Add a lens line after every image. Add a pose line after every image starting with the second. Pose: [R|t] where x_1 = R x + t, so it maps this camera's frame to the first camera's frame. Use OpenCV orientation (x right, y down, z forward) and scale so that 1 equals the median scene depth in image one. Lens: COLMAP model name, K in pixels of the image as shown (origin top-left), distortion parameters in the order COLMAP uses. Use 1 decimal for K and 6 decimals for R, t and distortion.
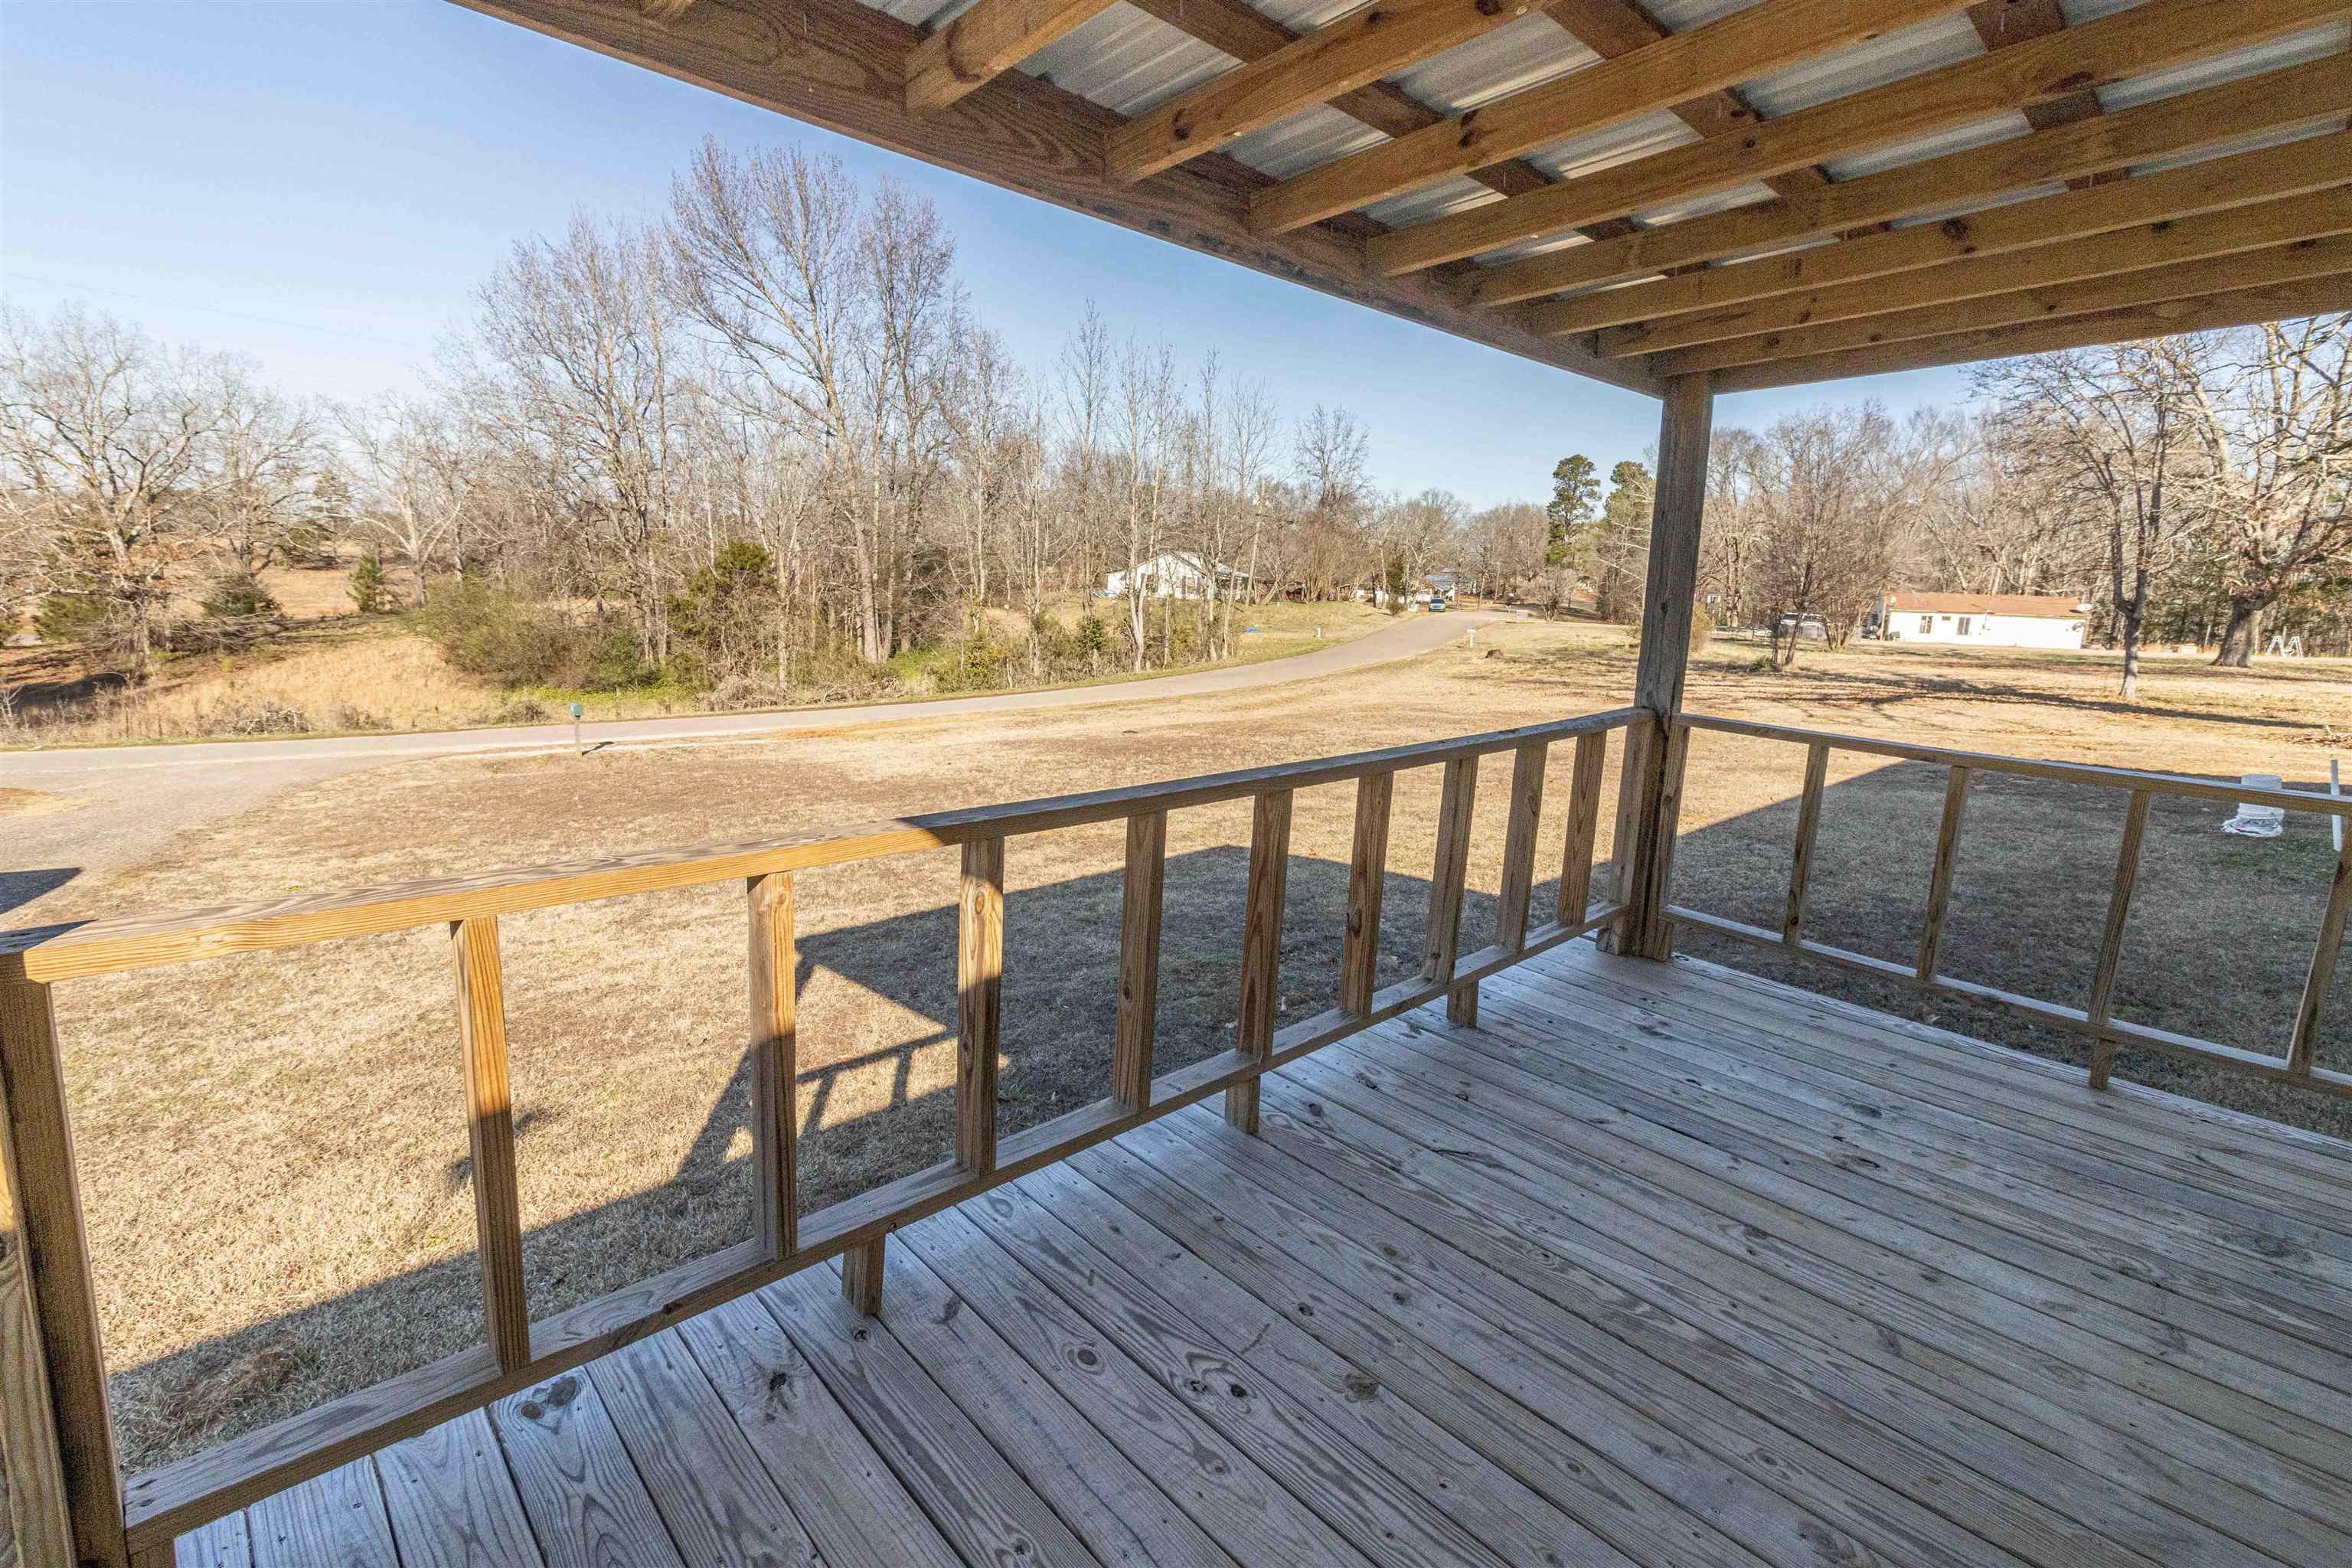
lens RADIAL K [[1073.1, 0, 1165.8], [0, 1073.1, 757.8], [0, 0, 1]] dist [0.021053, 0.000134]
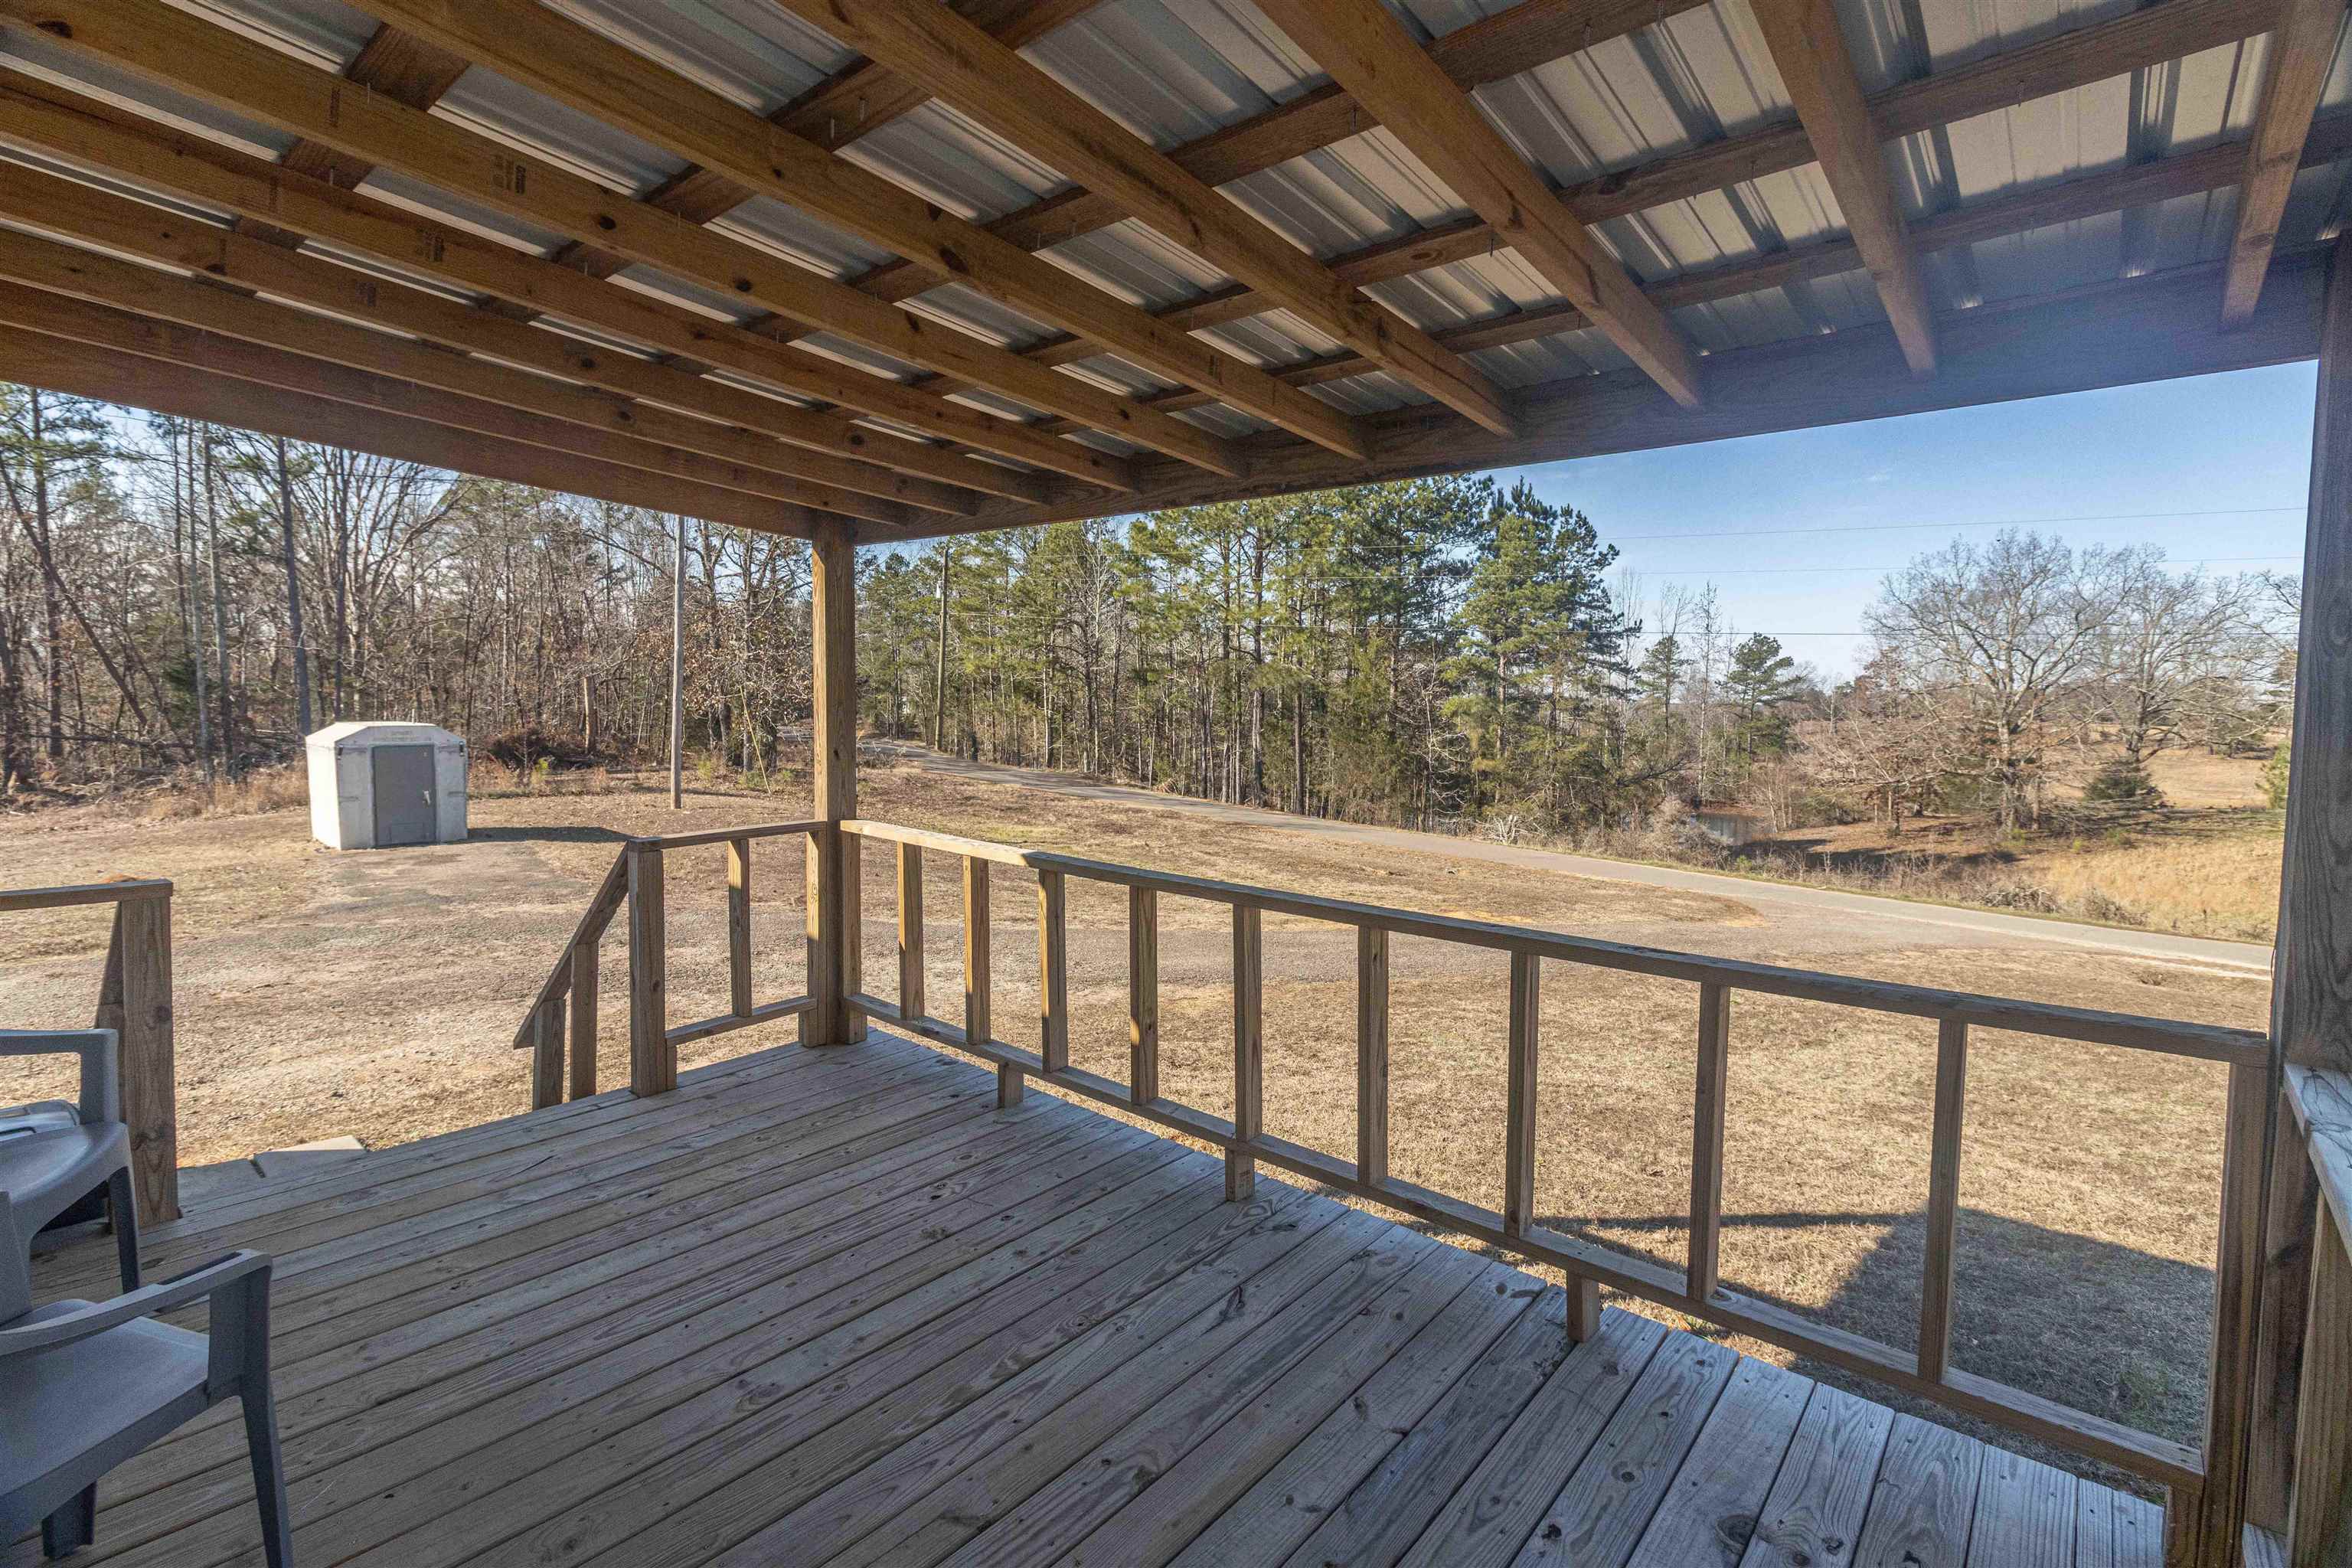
lens RADIAL K [[1139.8, 0, 1176.8], [0, 1139.8, 707.6], [0, 0, 1]] dist [0.002400, 0.000373]
pose [[0.074529, -0.034018, -0.996638, 0.187084], [-0.181922, 0.982183, -0.047129, -0.013751], [0.980485, 0.184823, 0.067013, 0.111136]]
